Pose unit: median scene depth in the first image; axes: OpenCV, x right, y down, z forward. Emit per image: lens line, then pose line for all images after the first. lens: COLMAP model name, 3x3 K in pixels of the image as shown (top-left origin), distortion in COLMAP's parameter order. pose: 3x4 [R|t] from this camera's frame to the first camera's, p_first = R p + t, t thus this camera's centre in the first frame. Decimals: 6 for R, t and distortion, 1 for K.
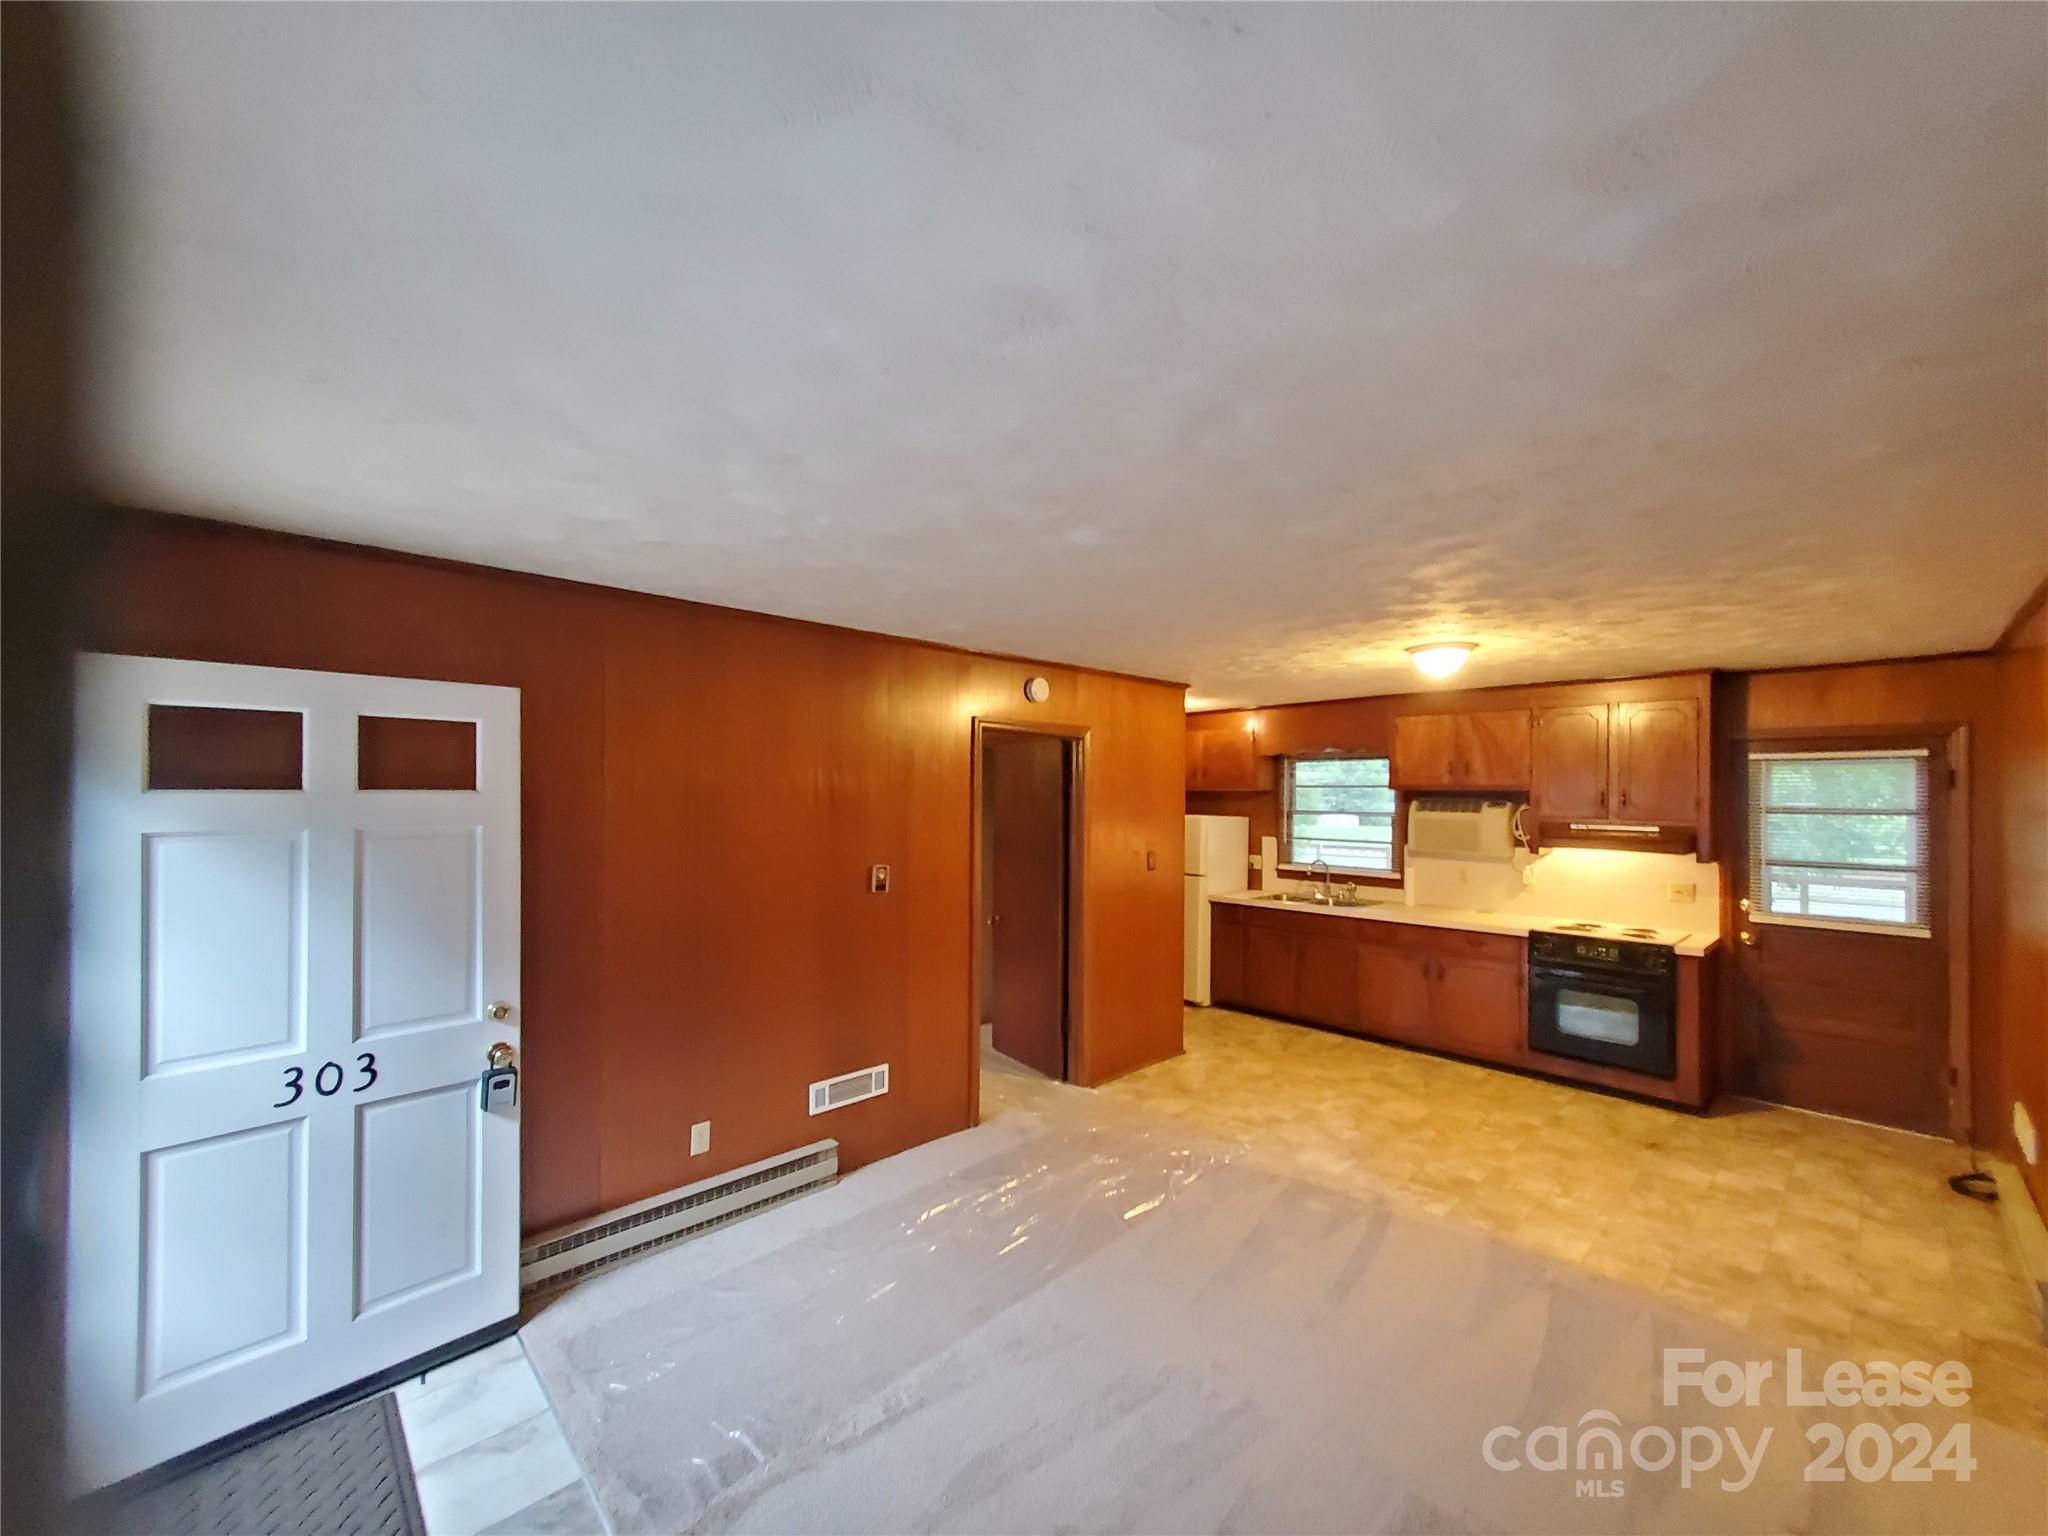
lens RADIAL K [[804.0, 0, 1021.4], [0, 804.0, 790.1], [0, 0, 1]] dist [0.006707, -0.000043]
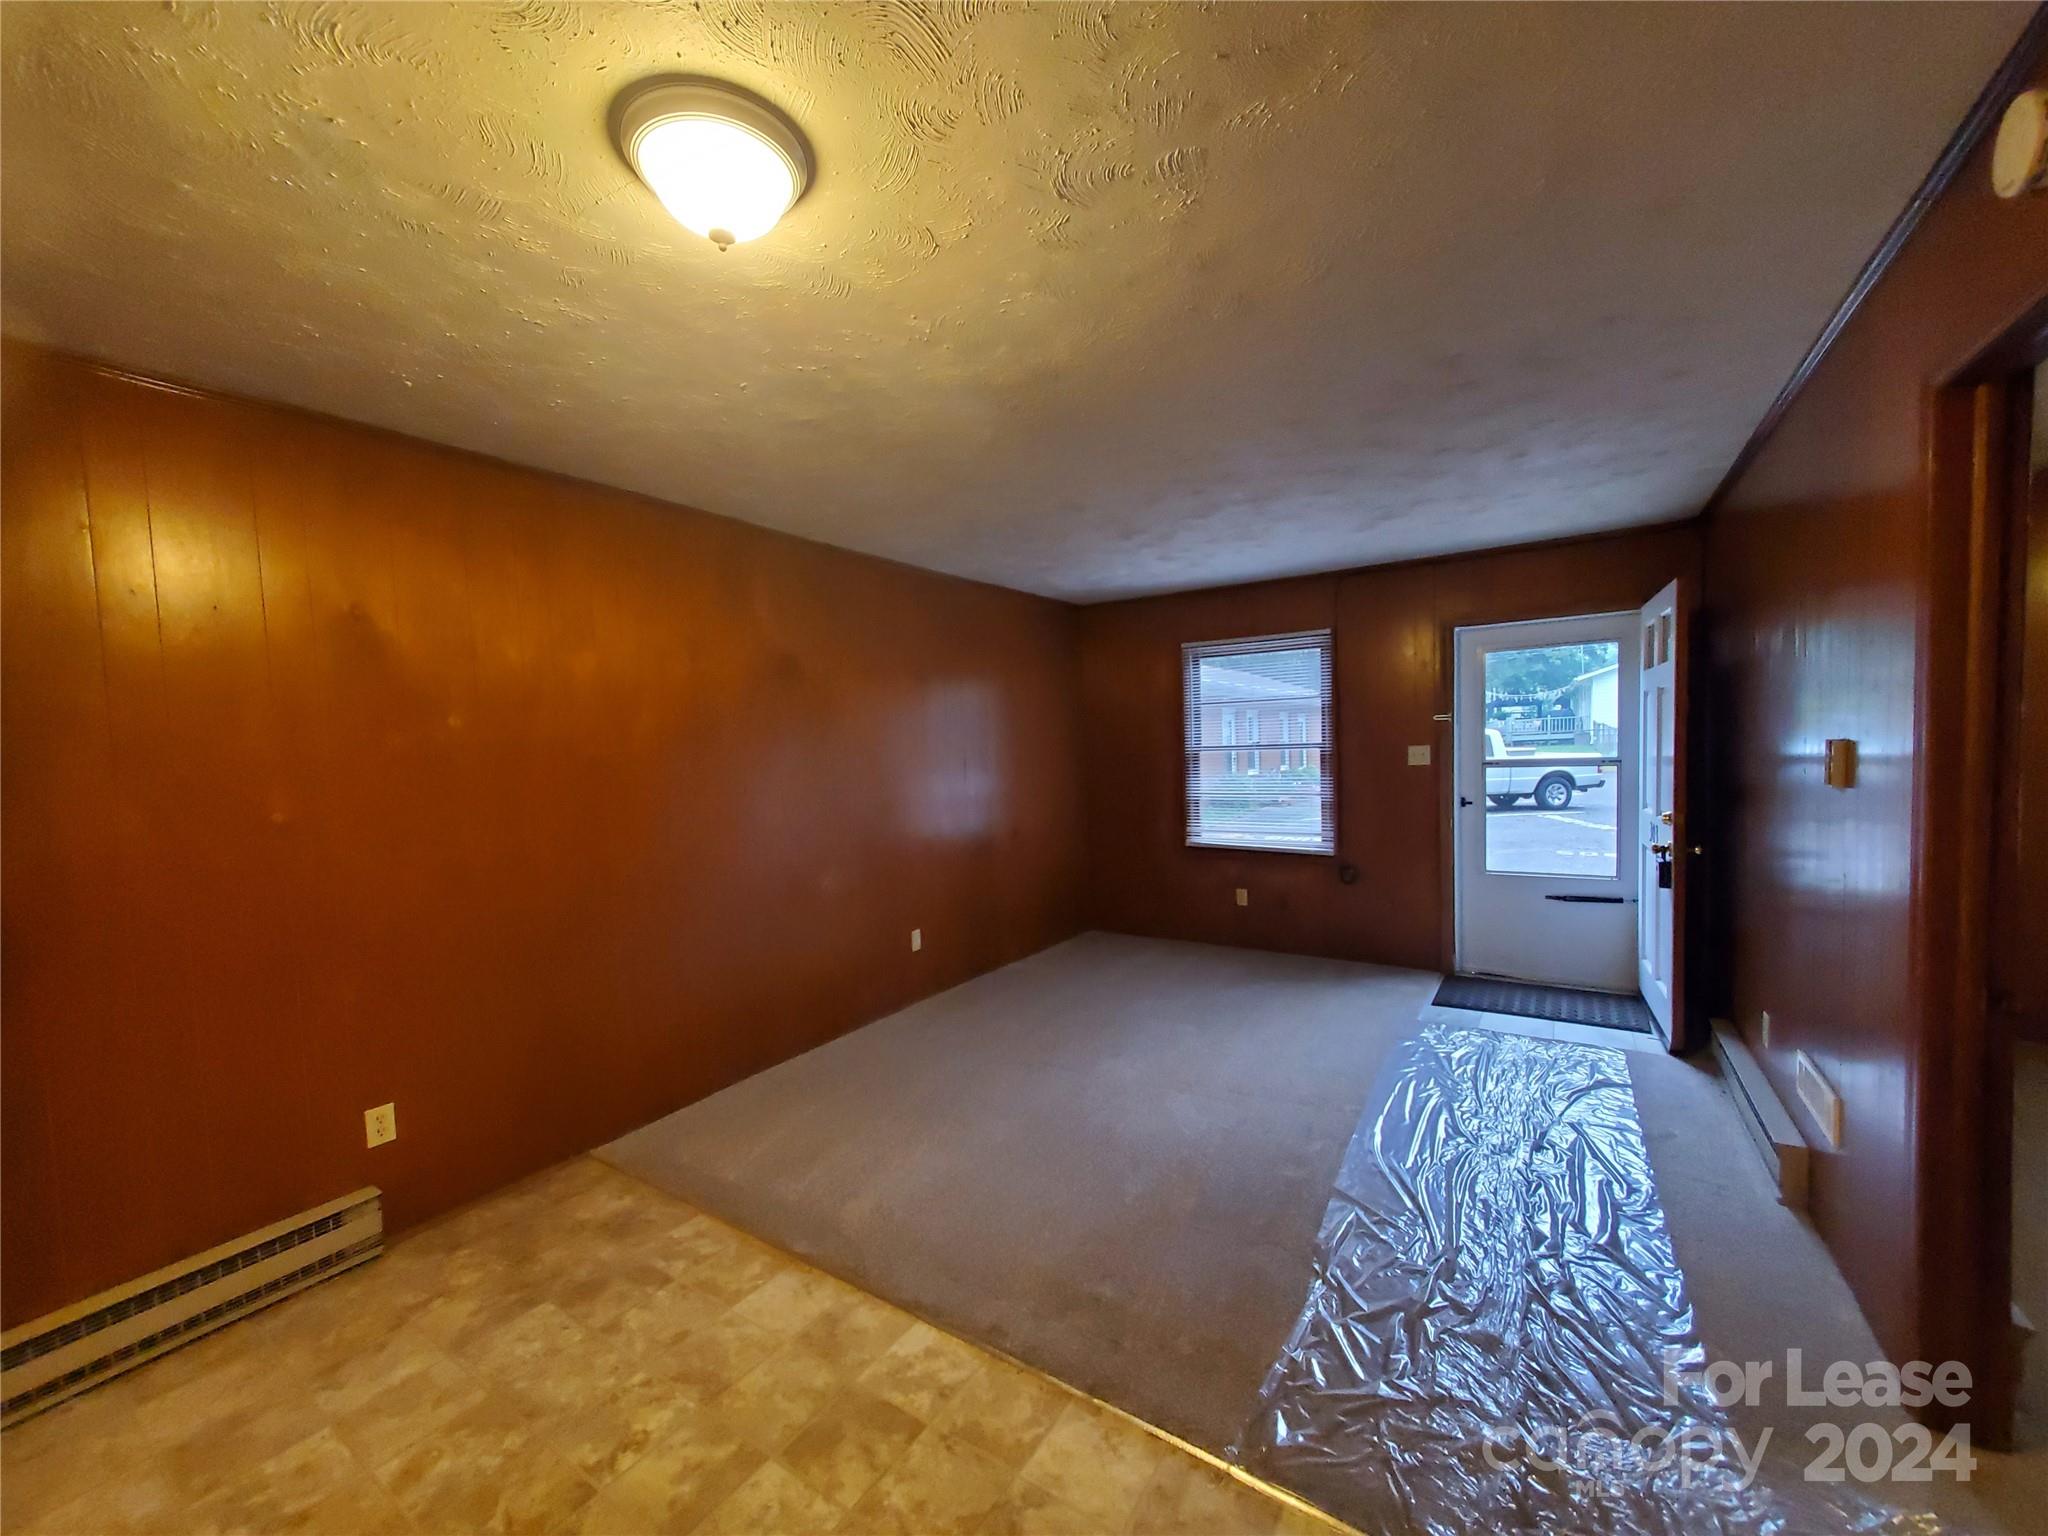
lens RADIAL K [[804.0, 0, 1021.4], [0, 804.0, 790.1], [0, 0, 1]] dist [0.006707, -0.000043]
pose [[-0.972960, 0.041279, -0.227255, 0.536420], [0.030632, 0.998270, 0.050182, 0.088907], [0.228934, 0.041863, -0.972541, 1.512304]]
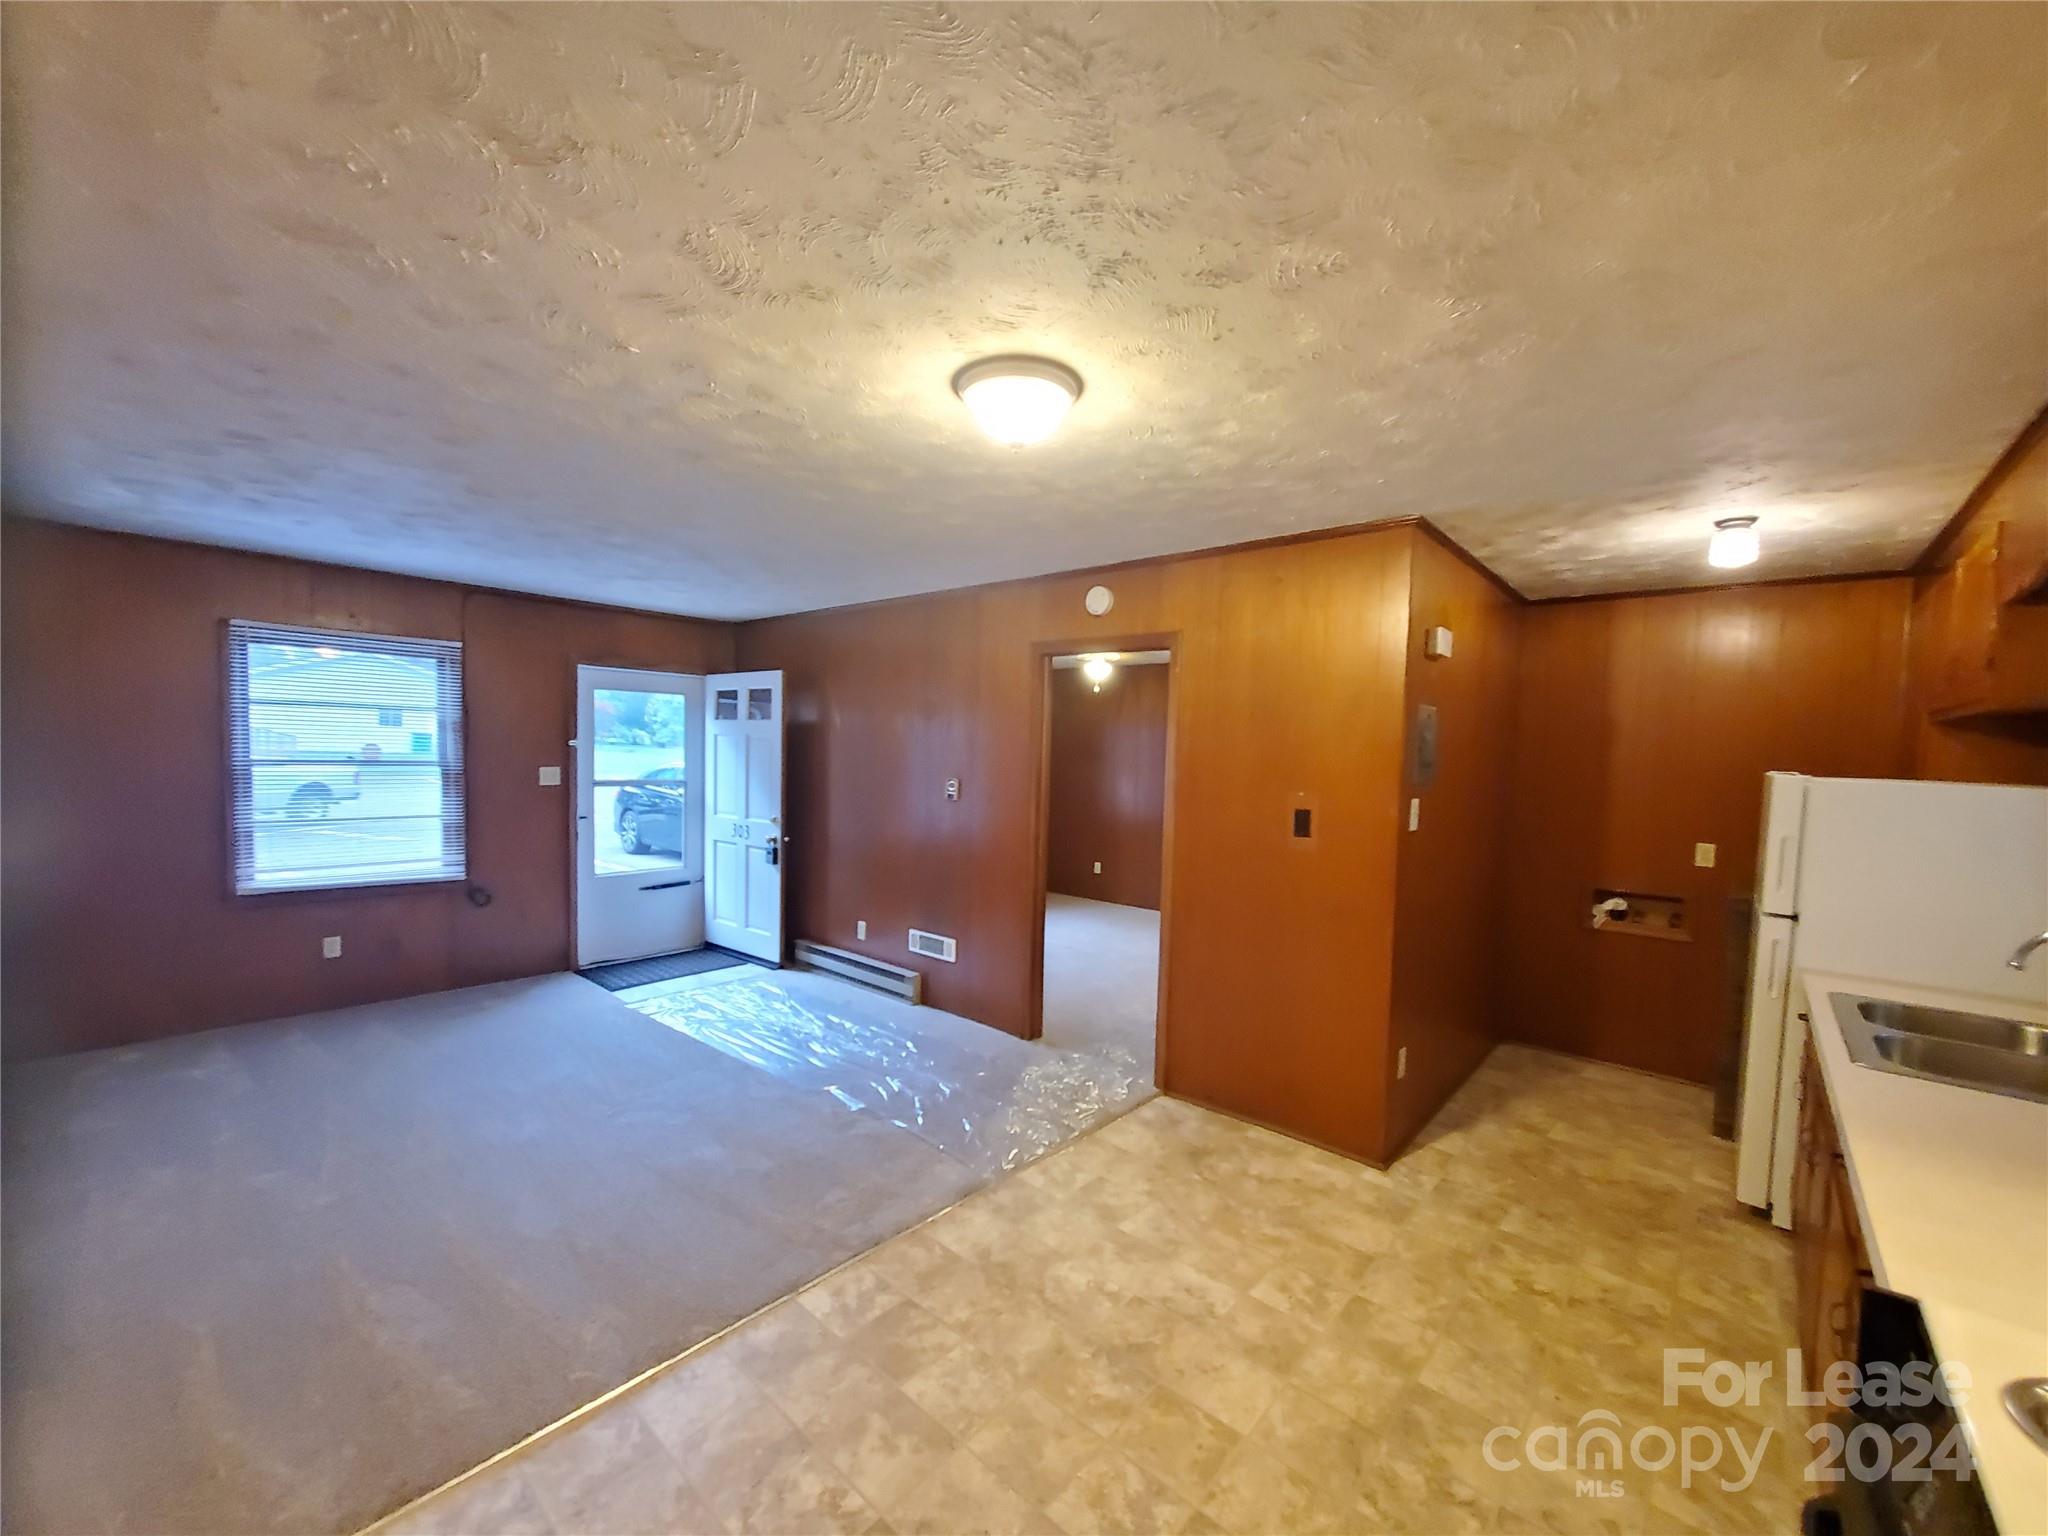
lens RADIAL K [[804.0, 0, 1021.4], [0, 804.0, 790.1], [0, 0, 1]] dist [0.006707, -0.000043]
pose [[0.091437, 0.048294, -0.994639, 1.136624], [-0.023406, 0.998652, 0.046337, 0.055381], [0.995536, 0.019043, 0.092444, 1.057907]]
